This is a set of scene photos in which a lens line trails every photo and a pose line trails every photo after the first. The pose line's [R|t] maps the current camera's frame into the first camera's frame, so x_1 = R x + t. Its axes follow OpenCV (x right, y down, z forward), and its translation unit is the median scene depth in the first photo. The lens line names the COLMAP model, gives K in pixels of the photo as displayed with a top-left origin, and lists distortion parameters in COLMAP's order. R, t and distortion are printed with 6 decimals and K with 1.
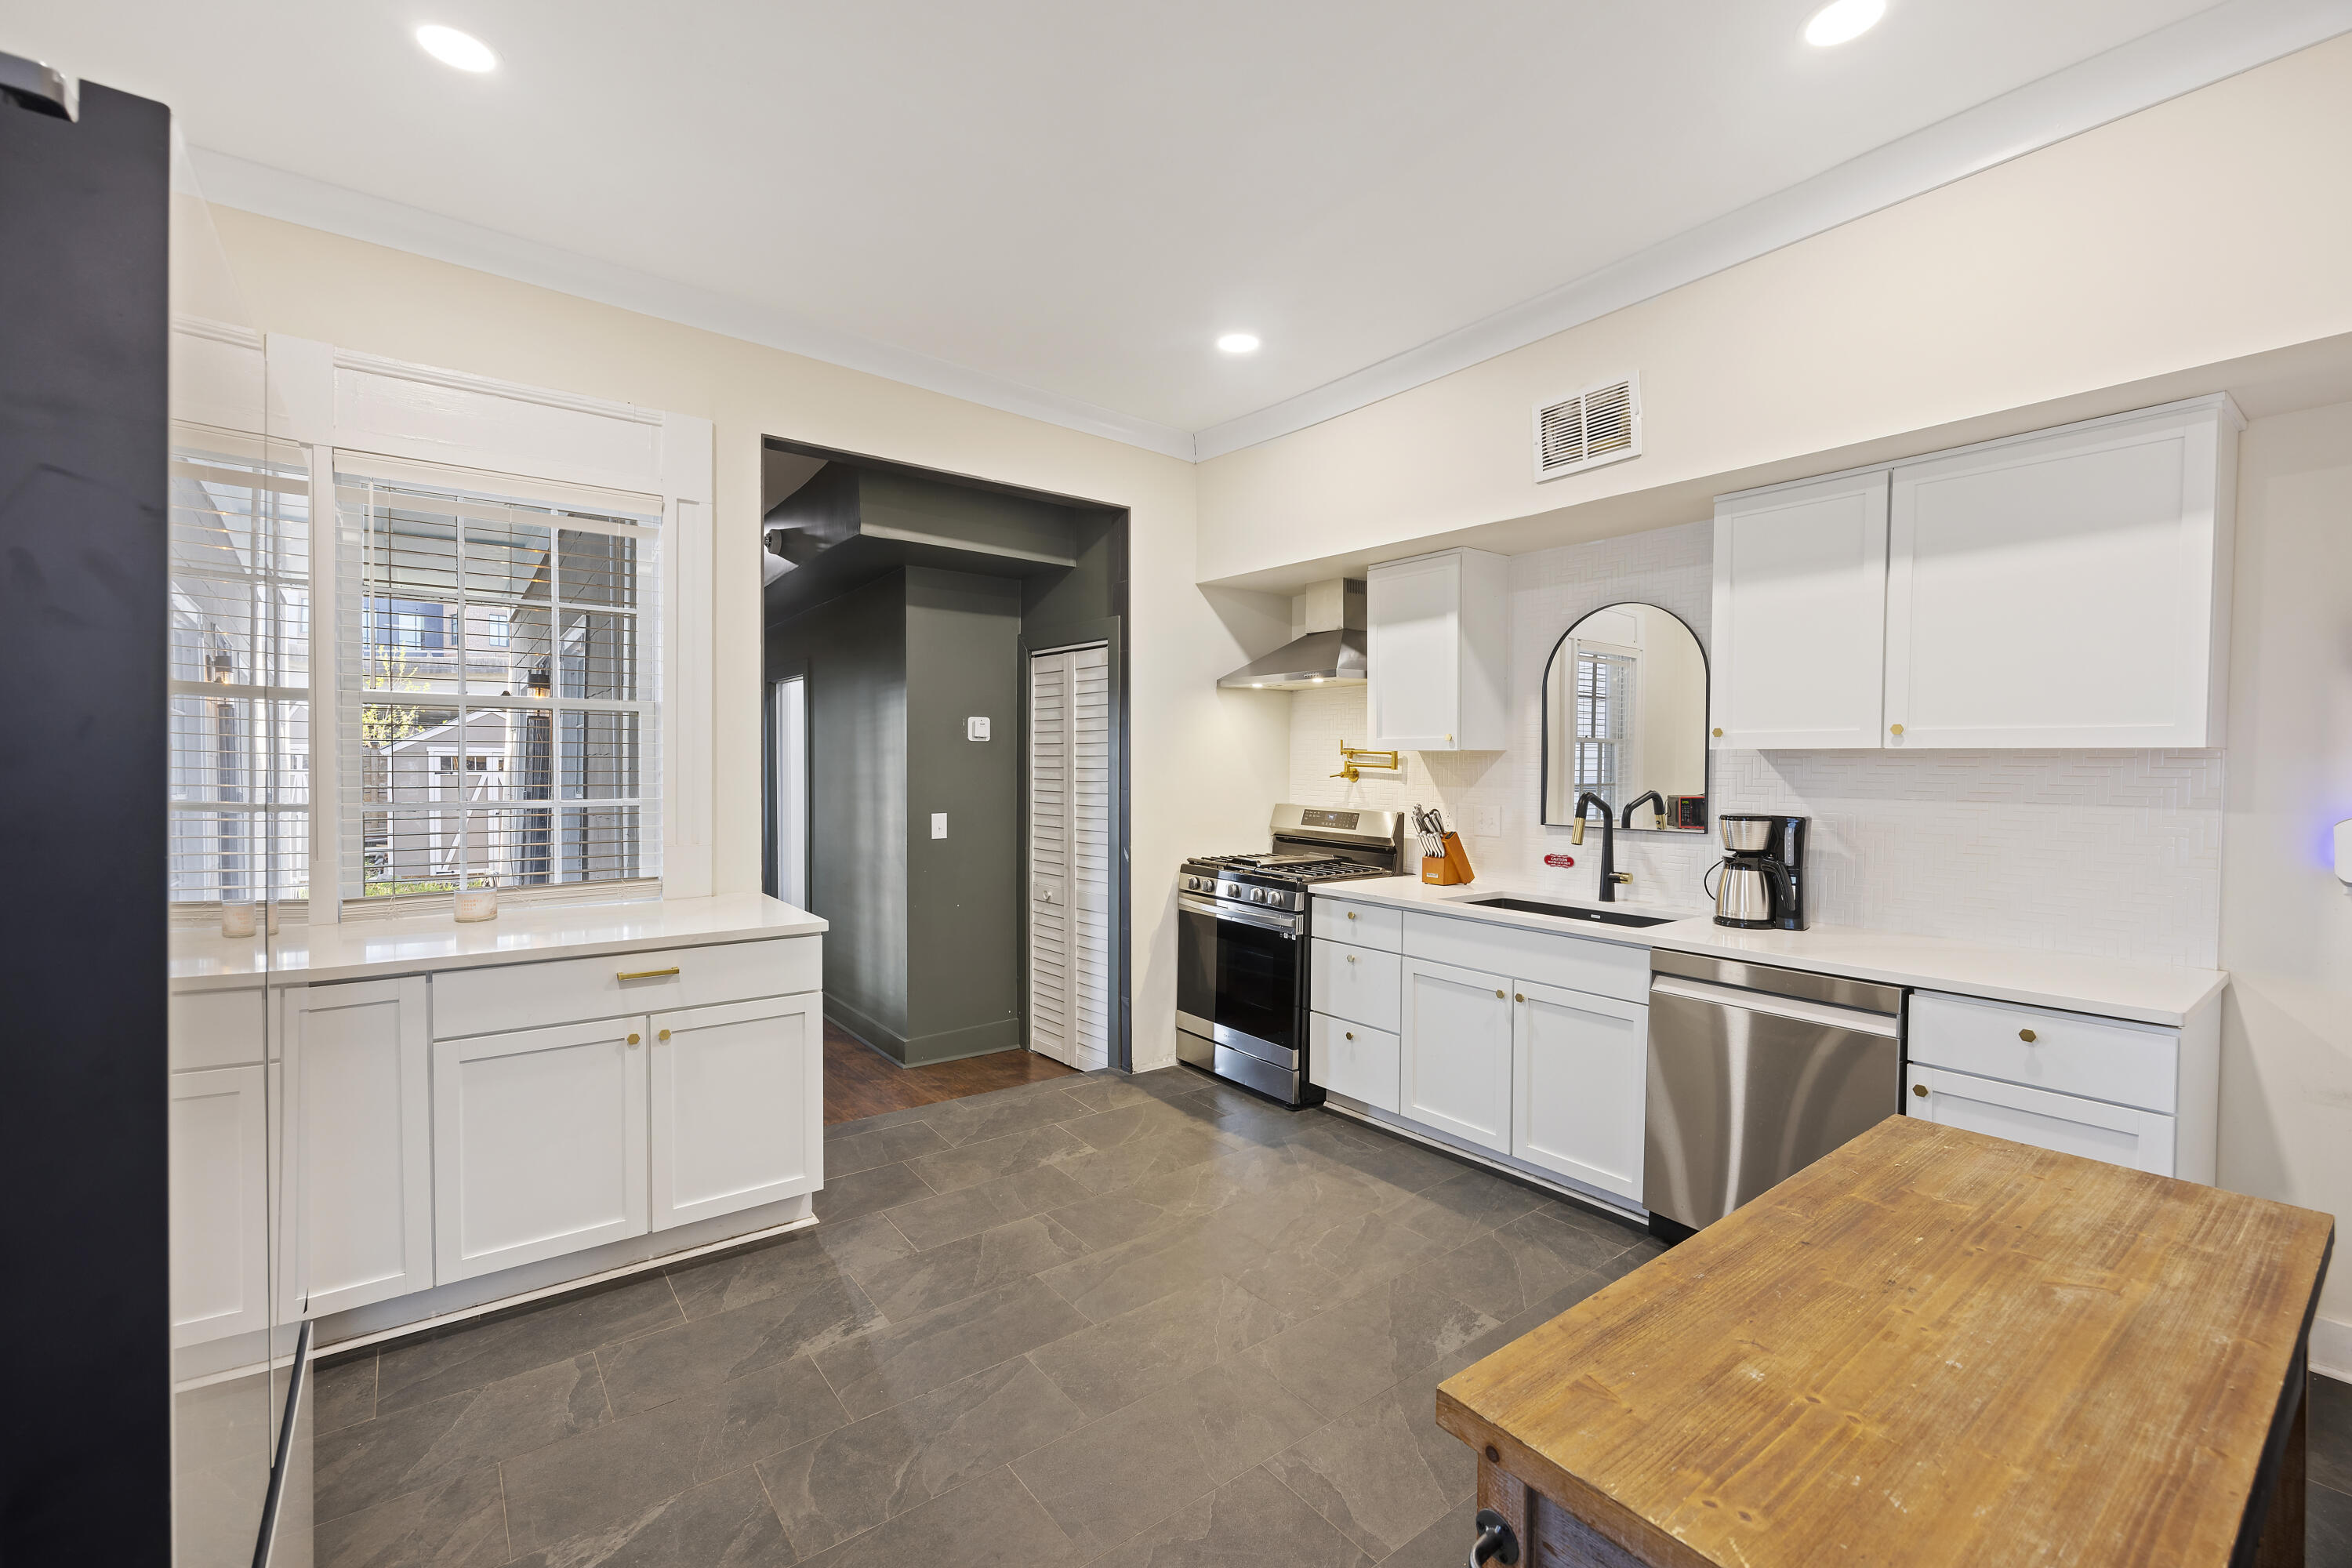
lens RADIAL K [[978.1, 0, 1183.8], [0, 978.1, 788.7], [0, 0, 1]] dist [0.002320, 0.000025]
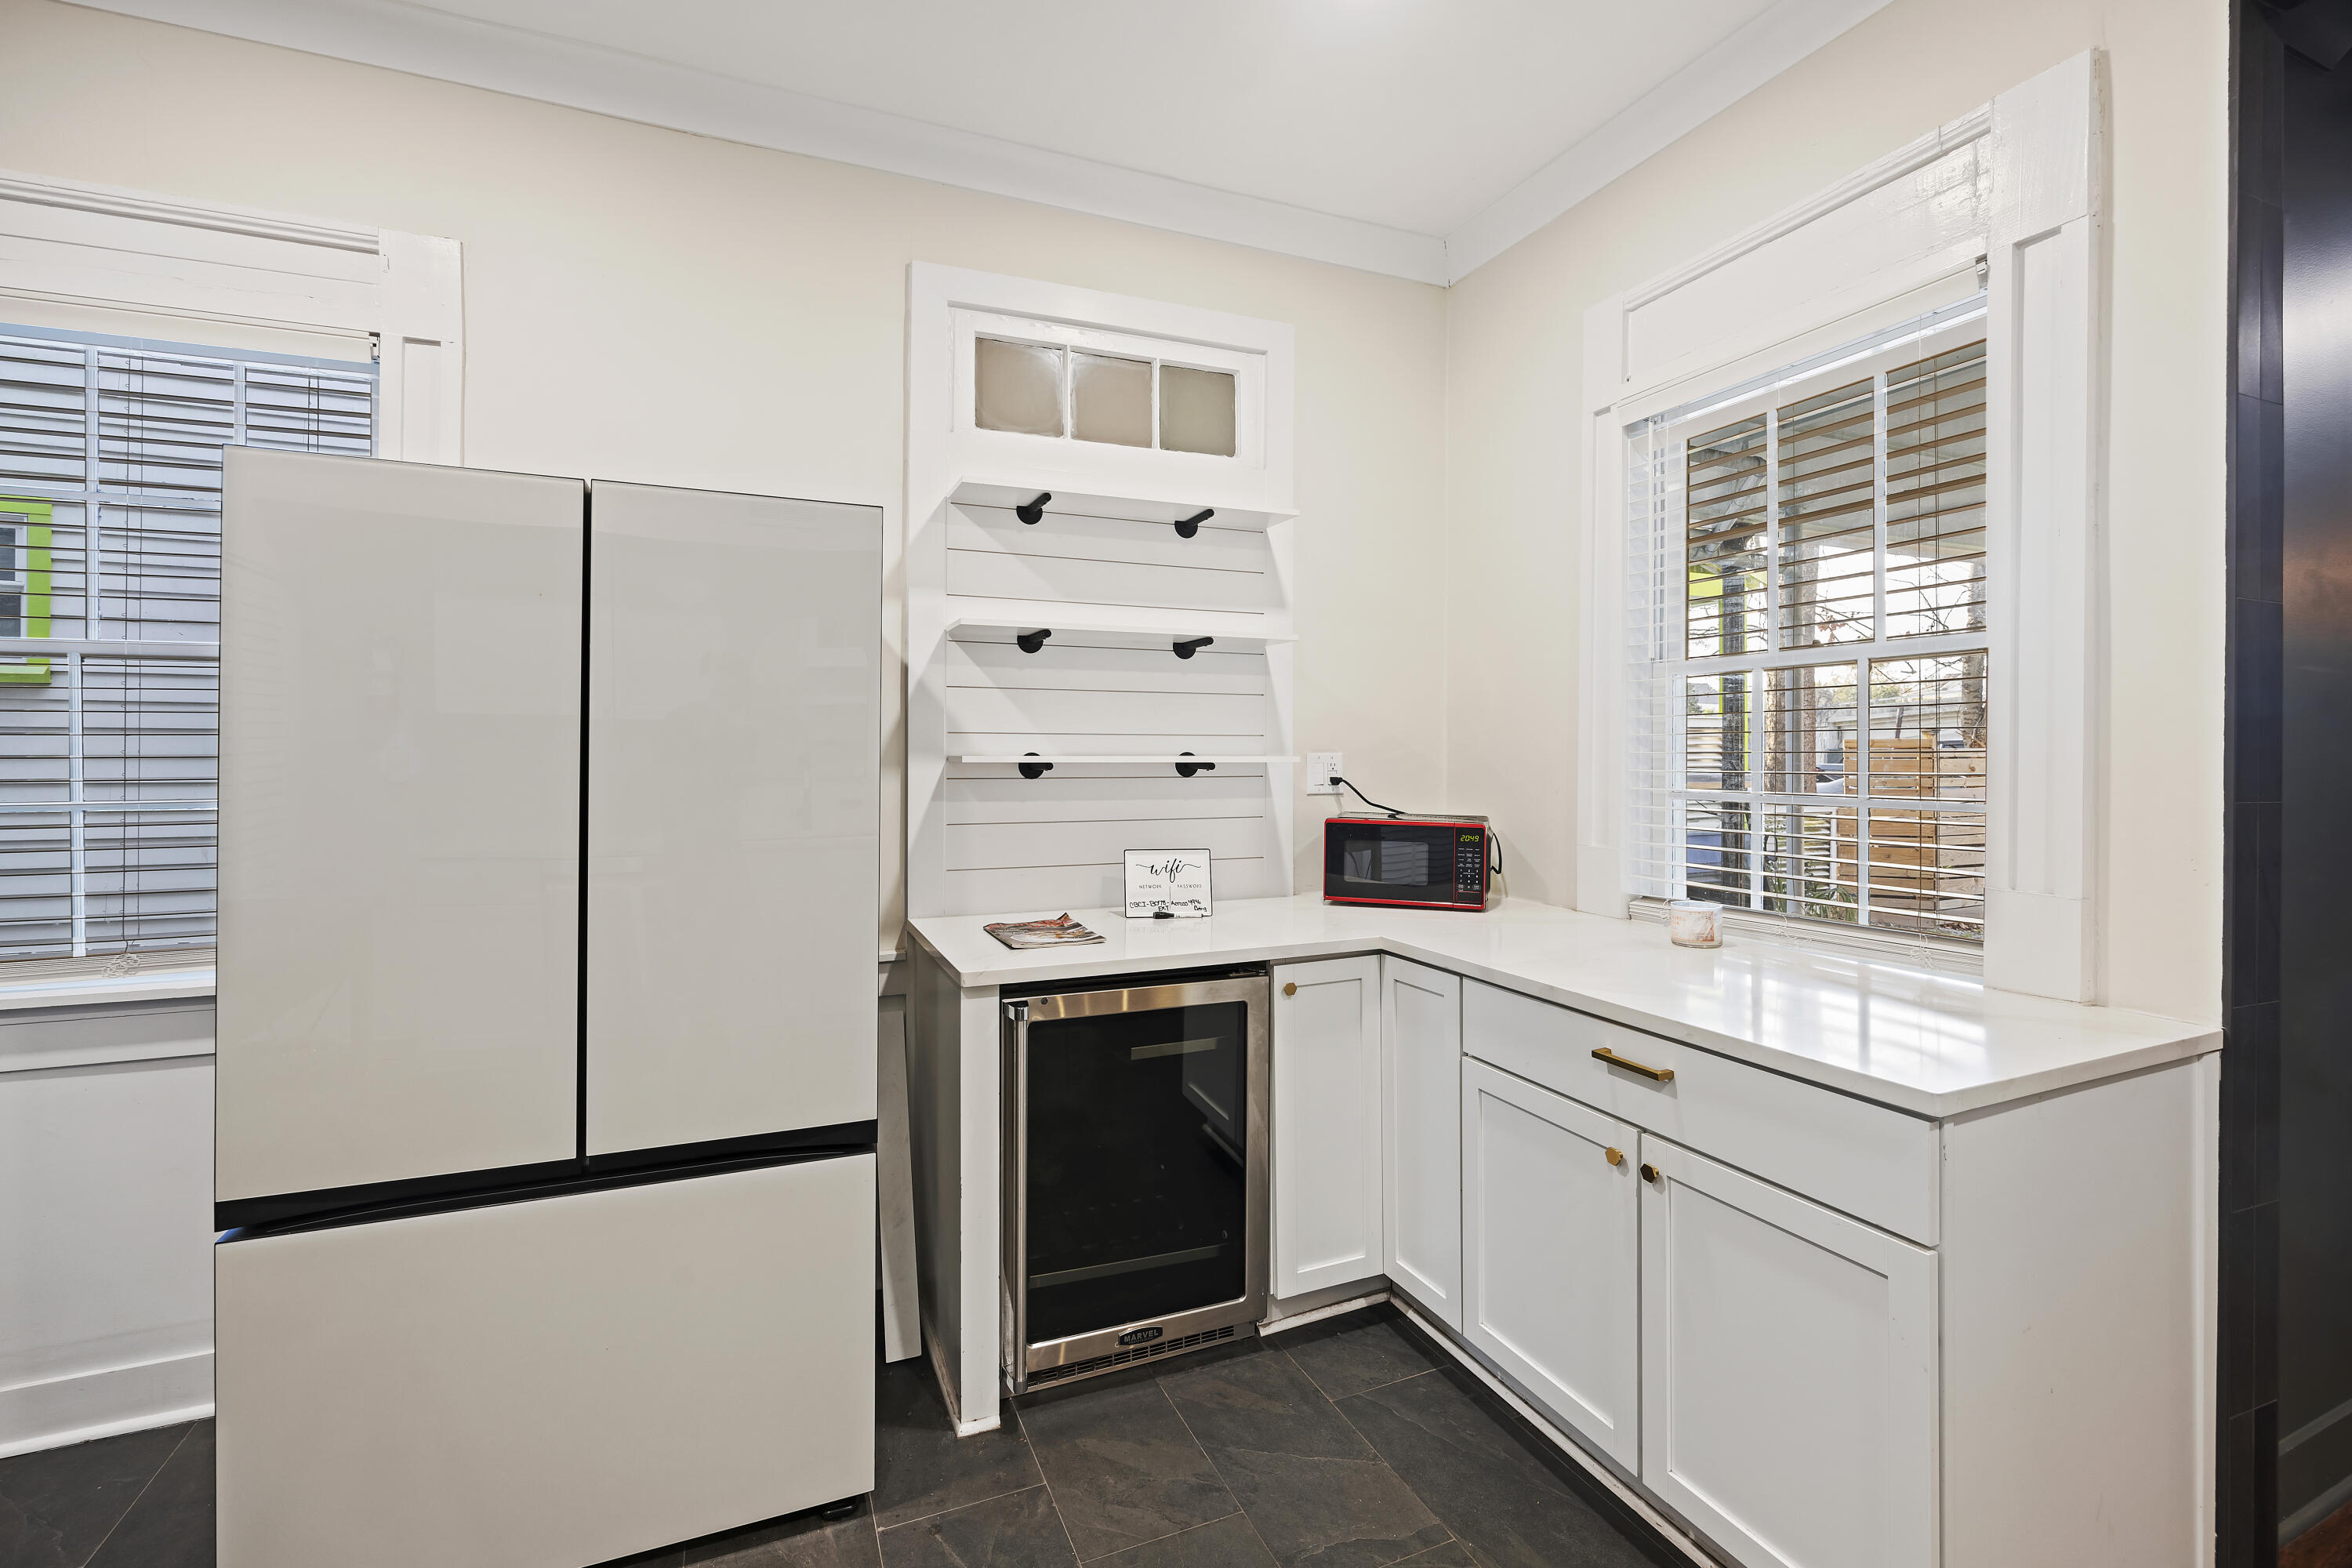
lens RADIAL K [[1038.1, 0, 1172.1], [0, 1038.1, 752.4], [0, 0, 1]] dist [-0.003225, 0.001263]
pose [[-0.264111, -0.008060, -0.964459, 0.175595], [-0.029152, 0.999575, -0.000370, -0.003983], [0.964052, 0.028018, -0.264234, 0.851287]]
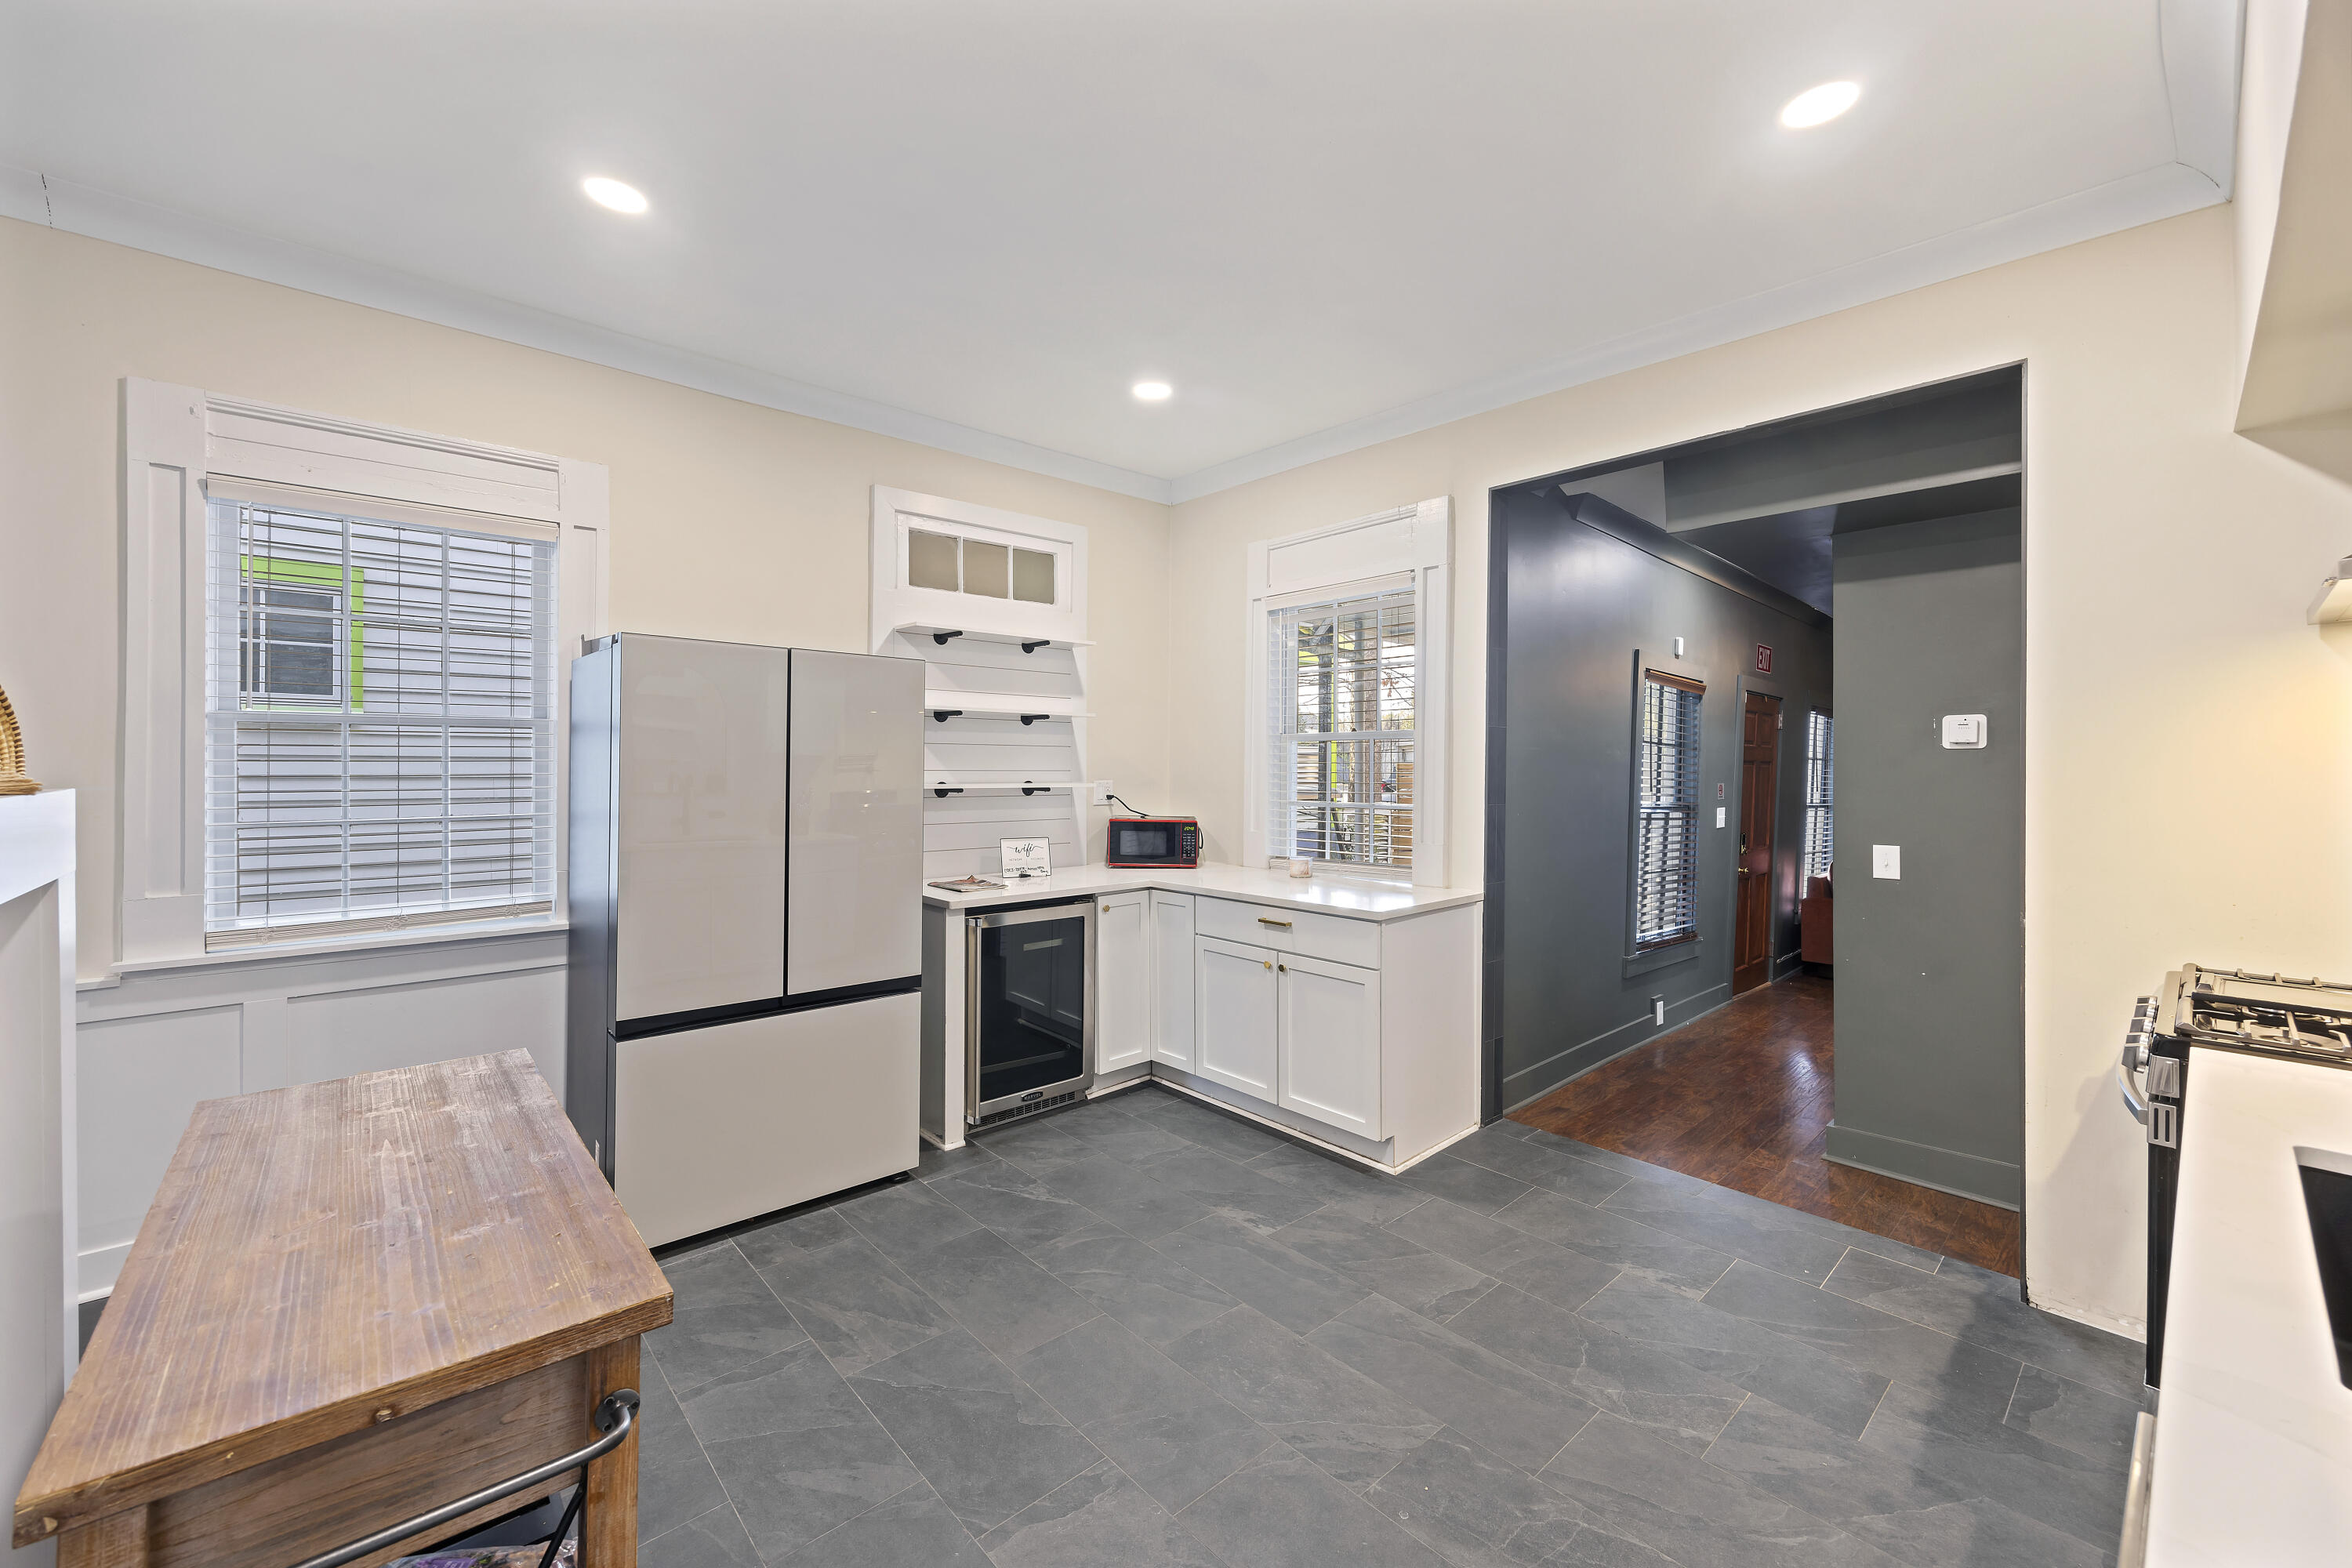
lens RADIAL K [[938.2, 0, 1187.7], [0, 938.2, 769.7], [0, 0, 1]] dist [0.003388, 0.000036]
pose [[0.077053, -0.005447, -0.997012, 0.794723], [-0.029989, 0.999520, -0.007778, -0.020737], [0.996576, 0.030499, 0.076853, 0.730012]]
